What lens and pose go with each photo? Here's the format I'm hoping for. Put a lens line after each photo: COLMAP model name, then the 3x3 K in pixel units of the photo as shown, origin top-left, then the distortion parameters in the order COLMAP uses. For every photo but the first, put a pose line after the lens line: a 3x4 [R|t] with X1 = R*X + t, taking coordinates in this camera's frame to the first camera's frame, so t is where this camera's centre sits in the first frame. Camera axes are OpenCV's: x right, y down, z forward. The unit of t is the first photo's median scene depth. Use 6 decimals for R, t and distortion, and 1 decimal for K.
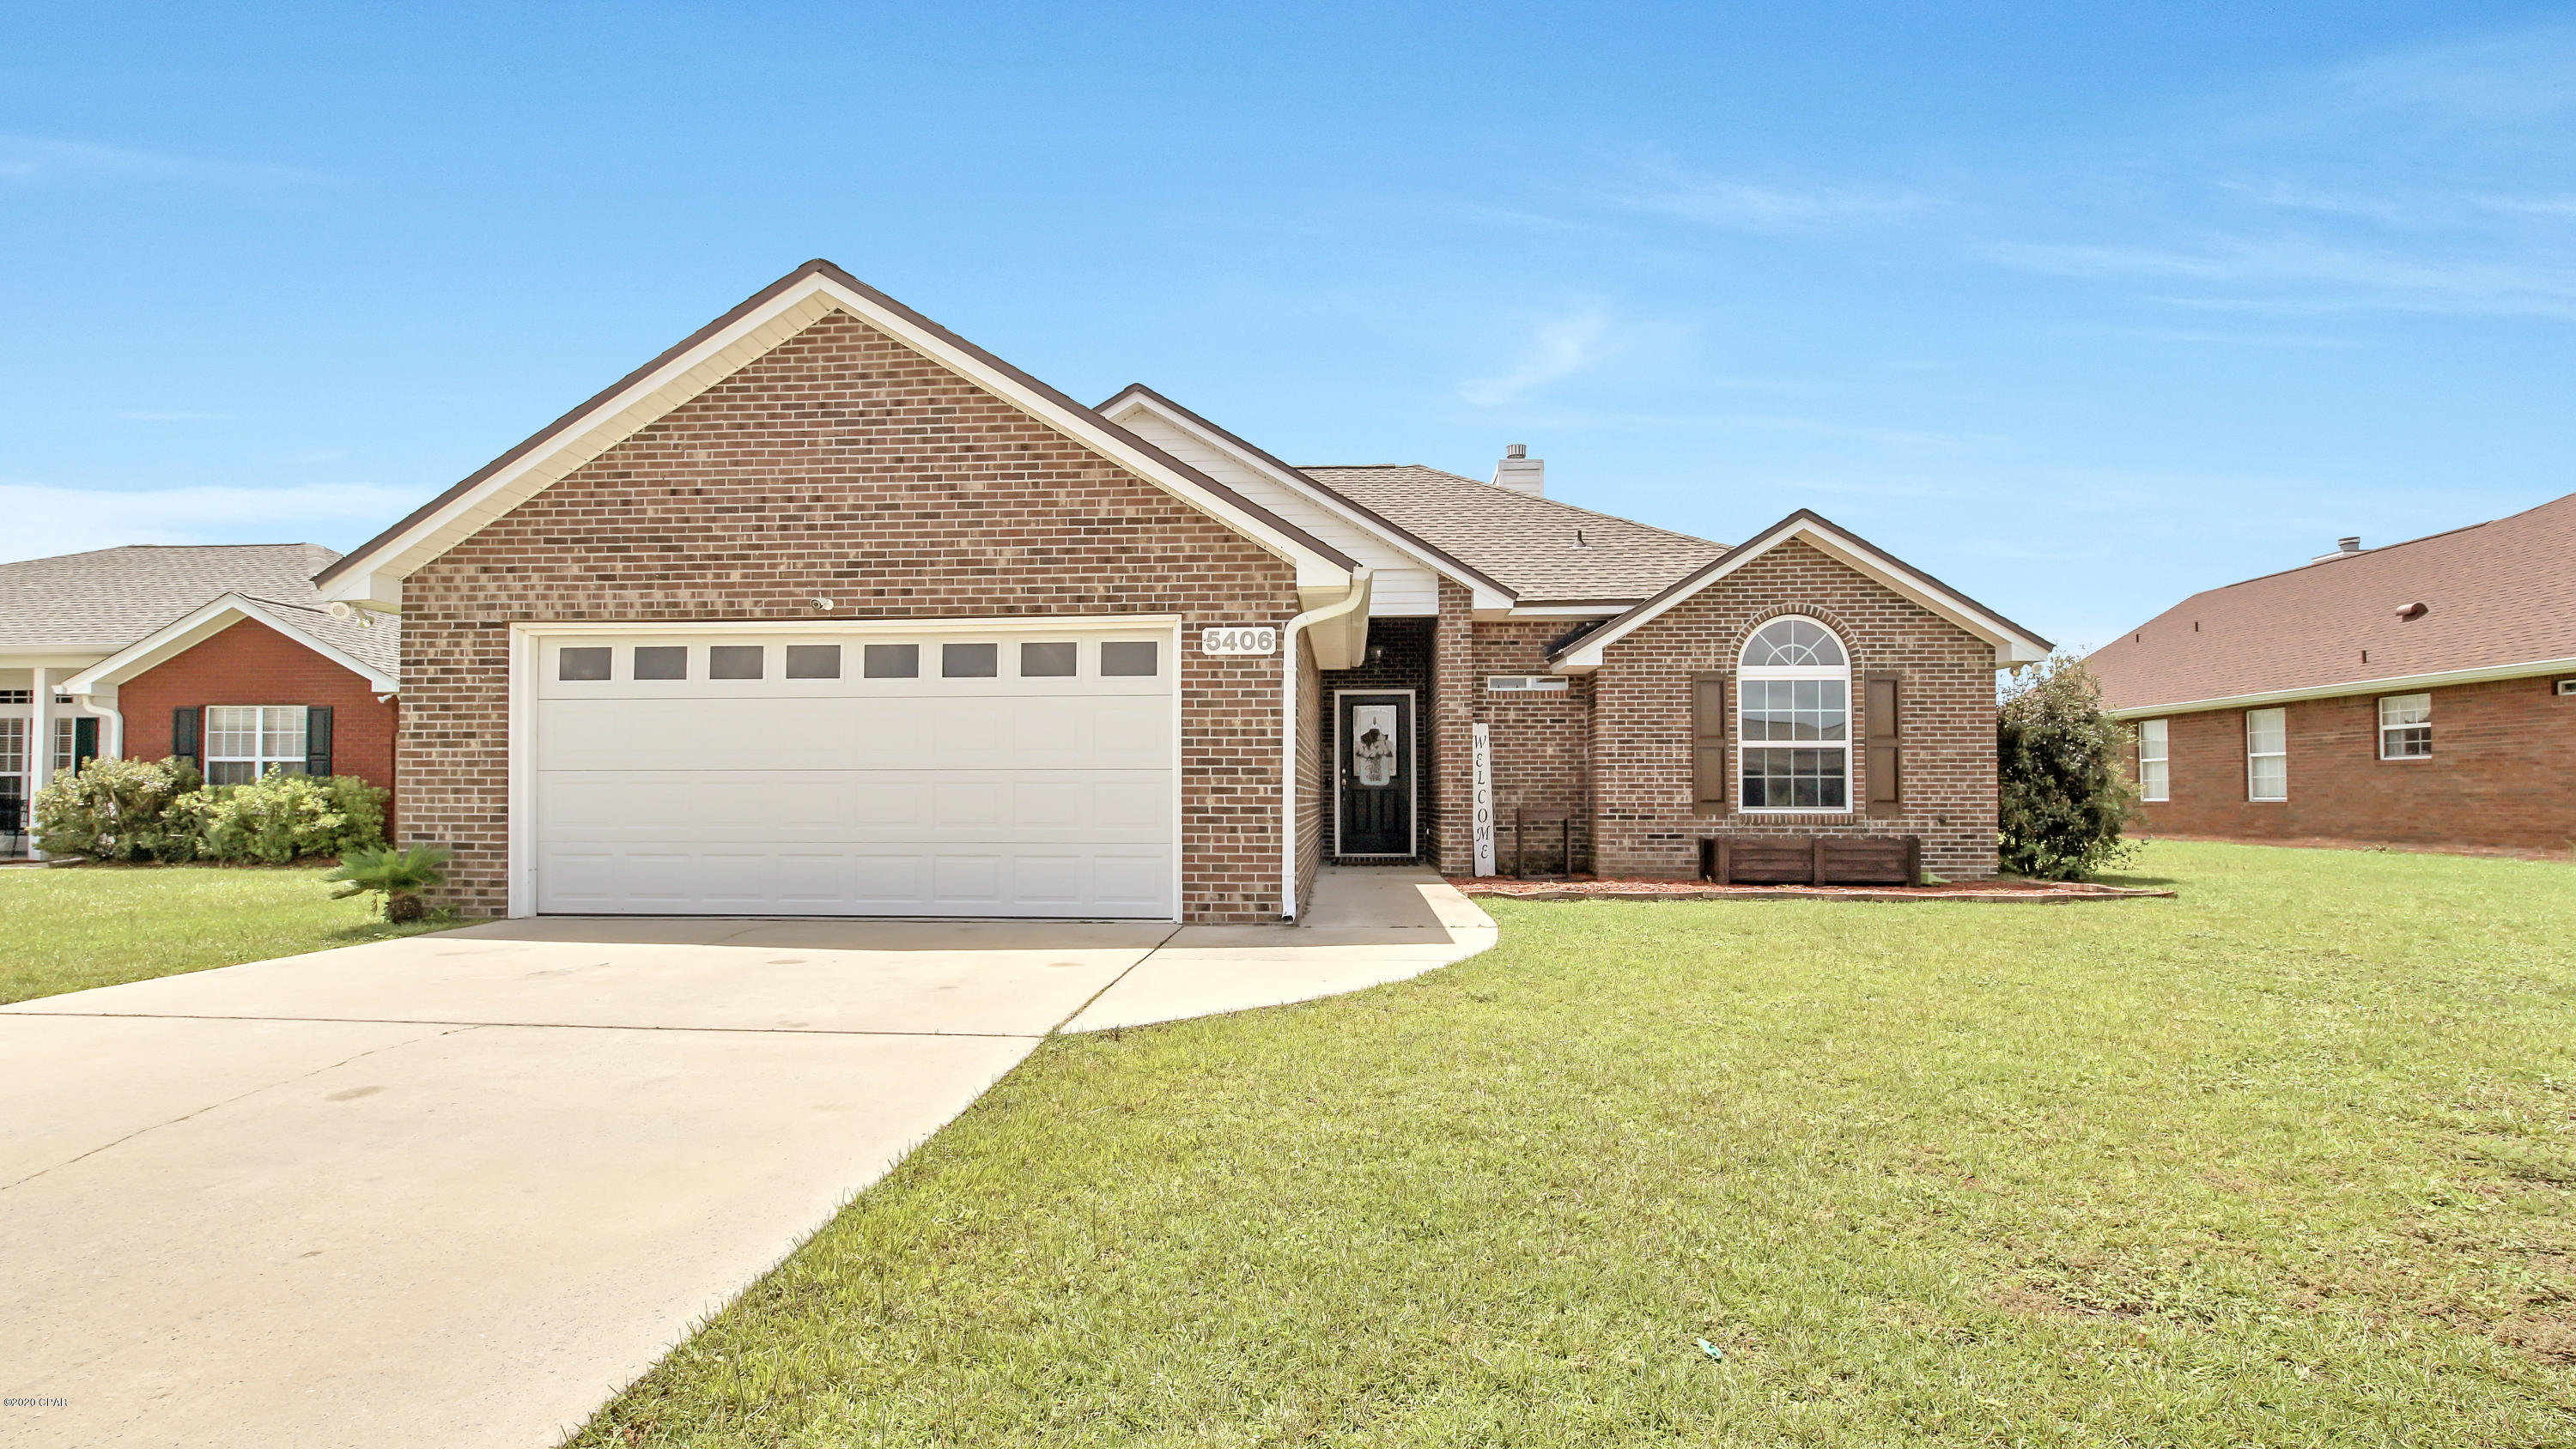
lens RADIAL K [[1196.9, 0, 1268.9], [0, 1196.9, 762.8], [0, 0, 1]] dist [-0.000423, -0.000262]
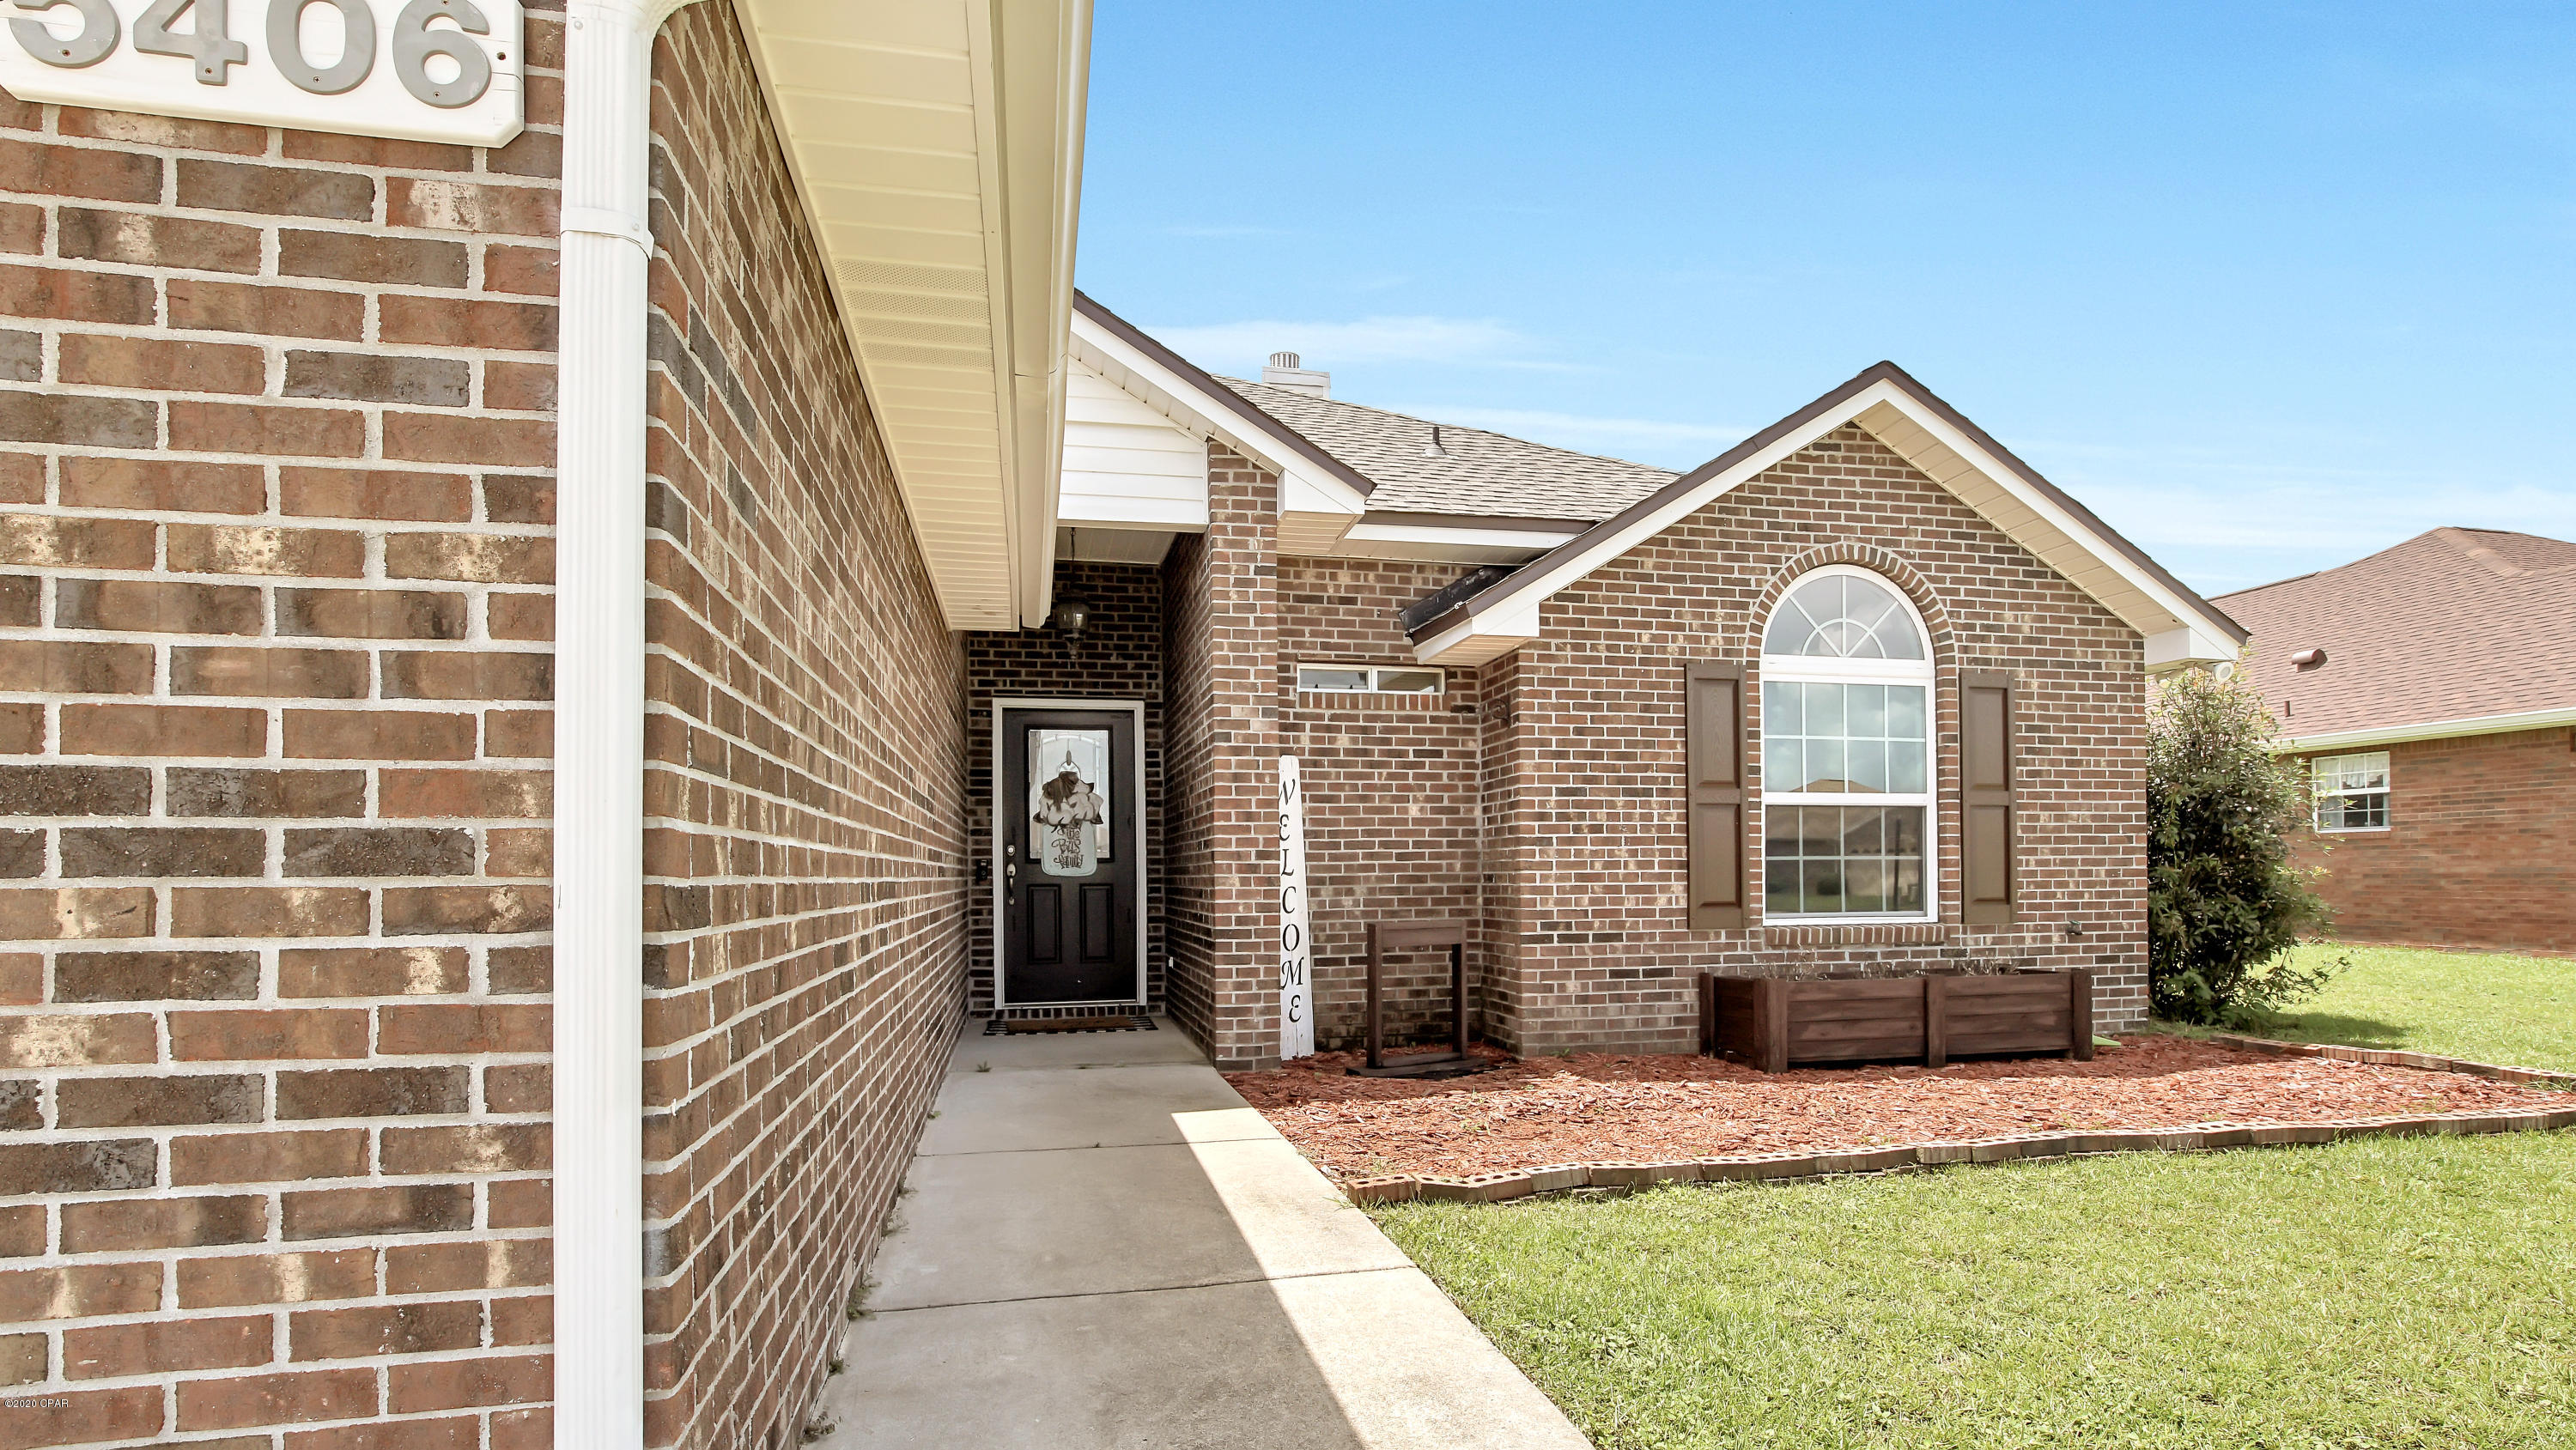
lens RADIAL K [[1278.5, 0, 1363.1], [0, 1278.5, 857.7], [0, 0, 1]] dist [-0.002726, -0.000667]
pose [[0.948232, -0.004621, 0.317543, 0.038658], [0.000439, 0.999912, 0.013241, 0.003672], [-0.317577, -0.012417, 0.948151, 0.512967]]
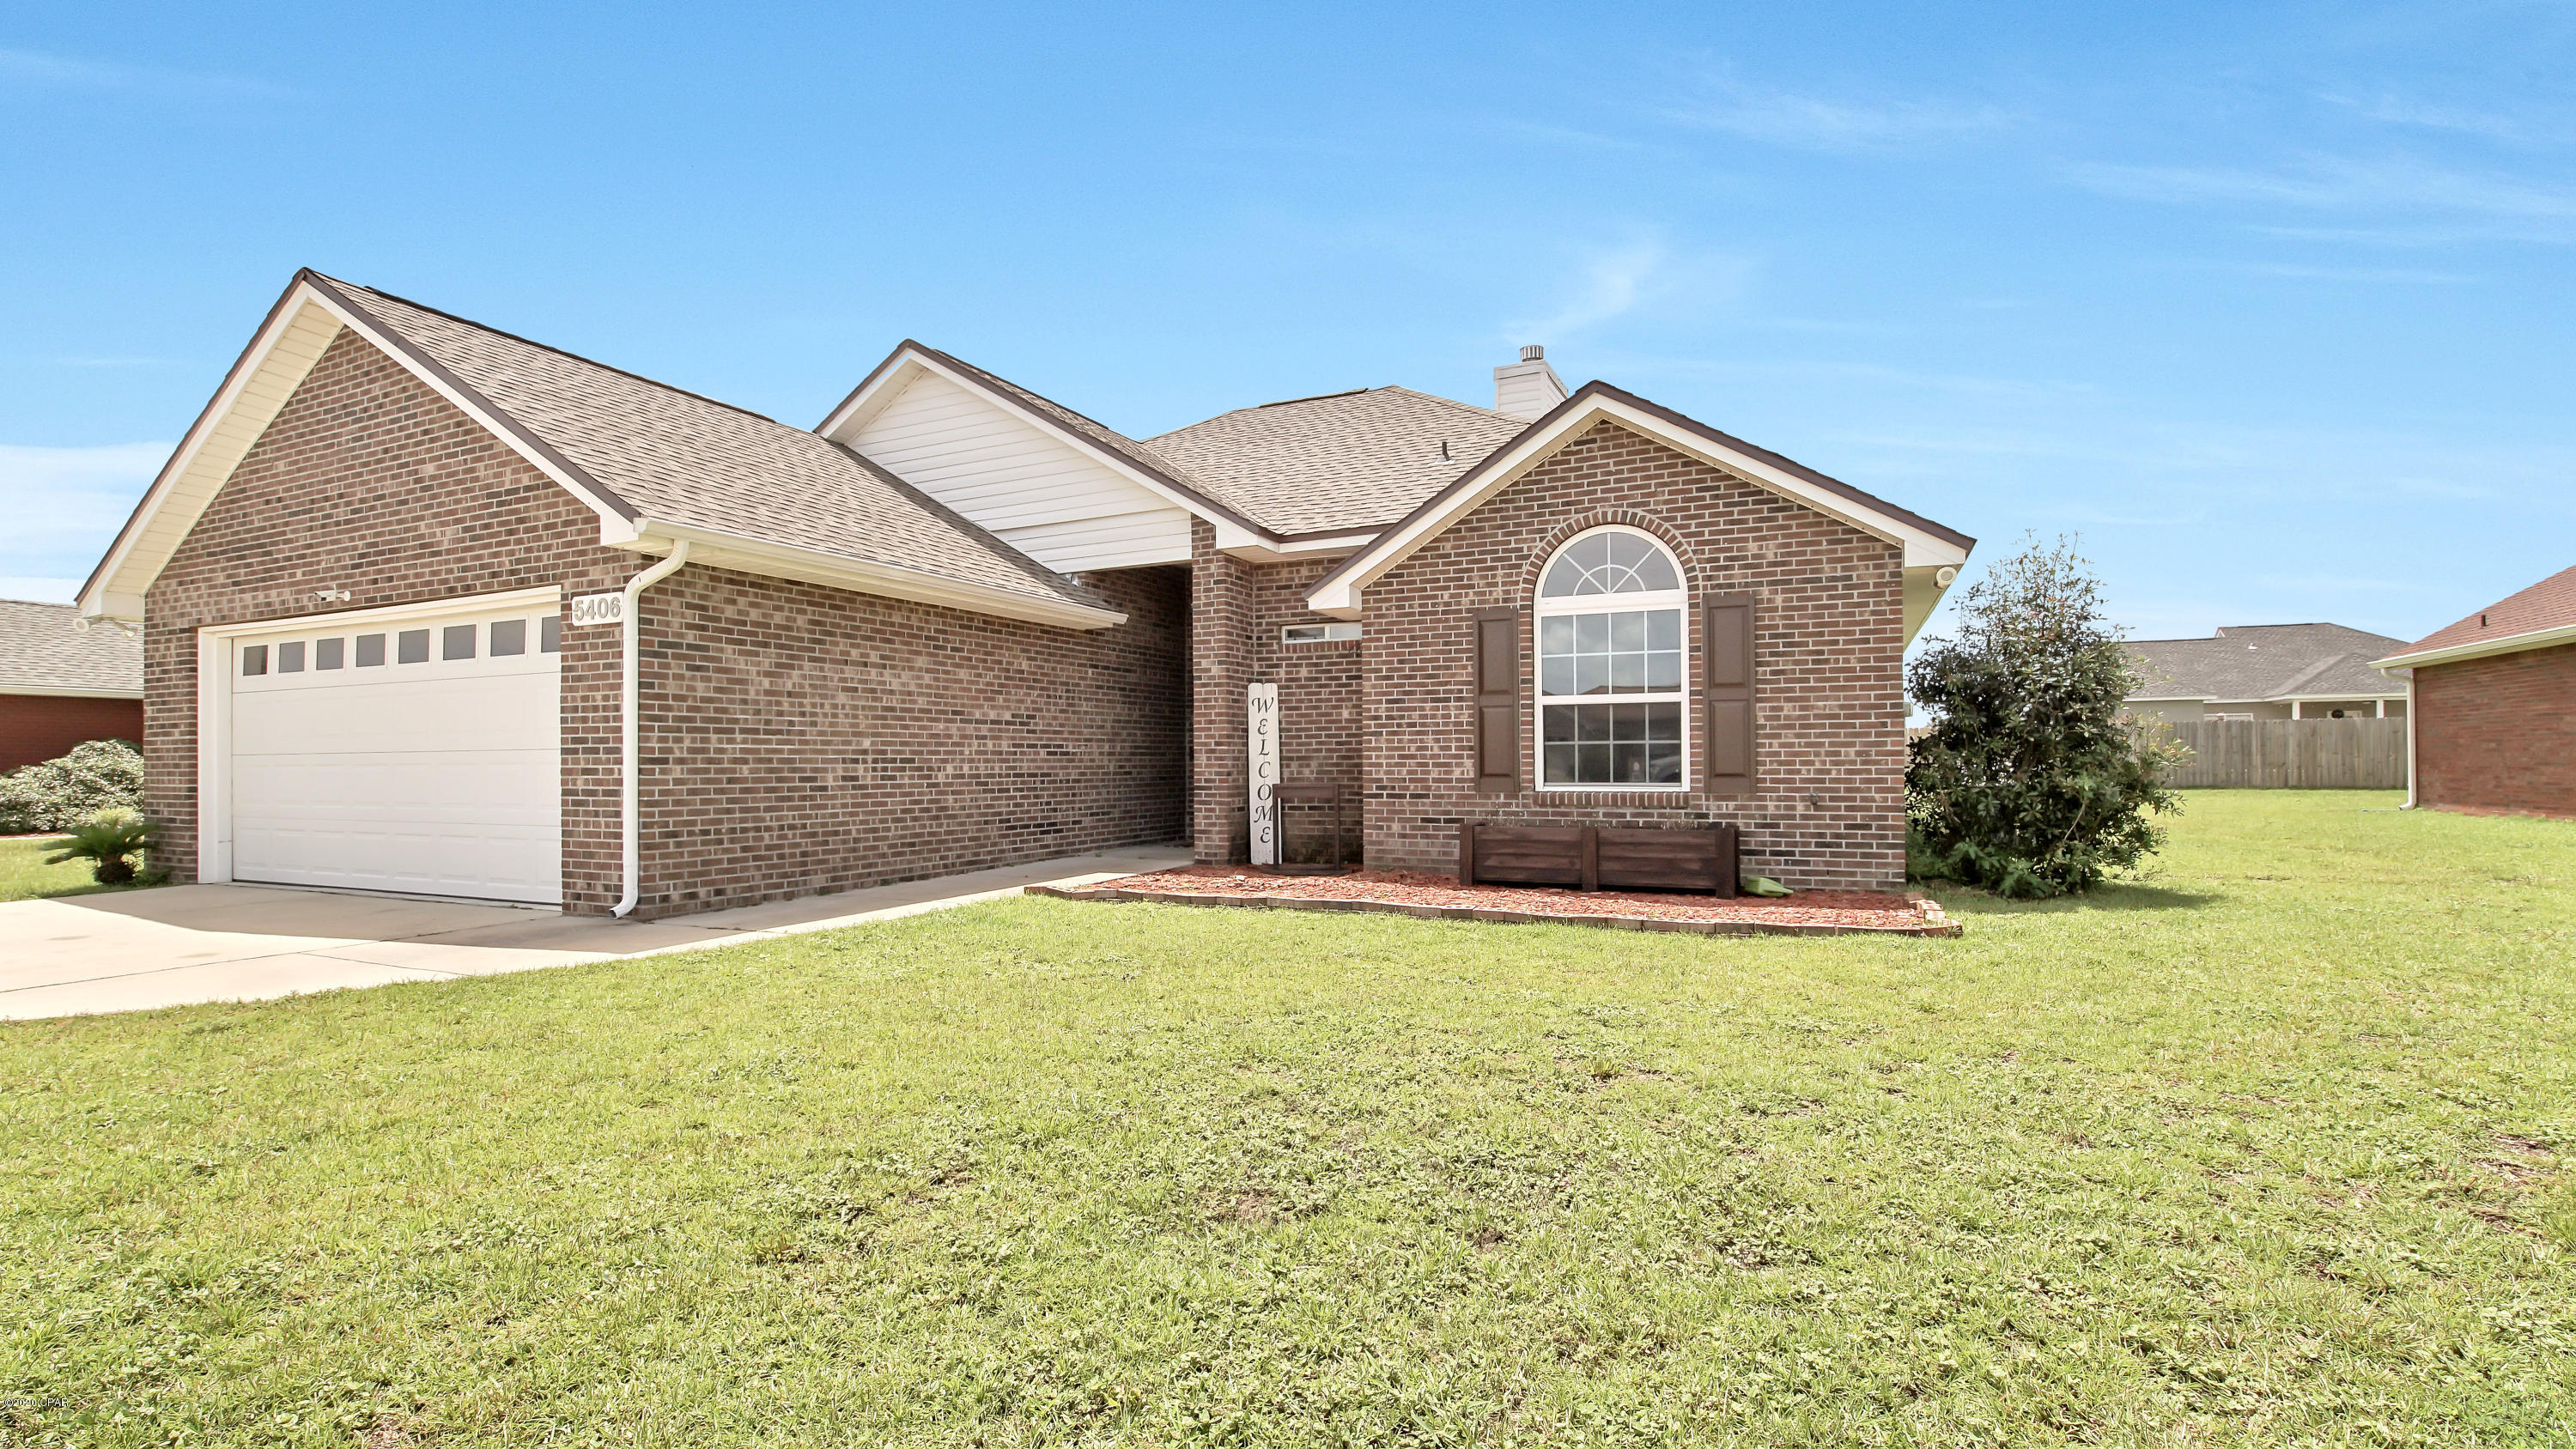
lens RADIAL K [[1203.3, 0, 1174.9], [0, 1203.3, 746.3], [0, 0, 1]] dist [-0.002320, -0.000286]
pose [[0.922731, -0.011740, -0.385267, 0.479185], [0.017724, 0.999771, 0.011985, 0.000273], [0.385038, -0.017888, 0.922727, 0.204692]]
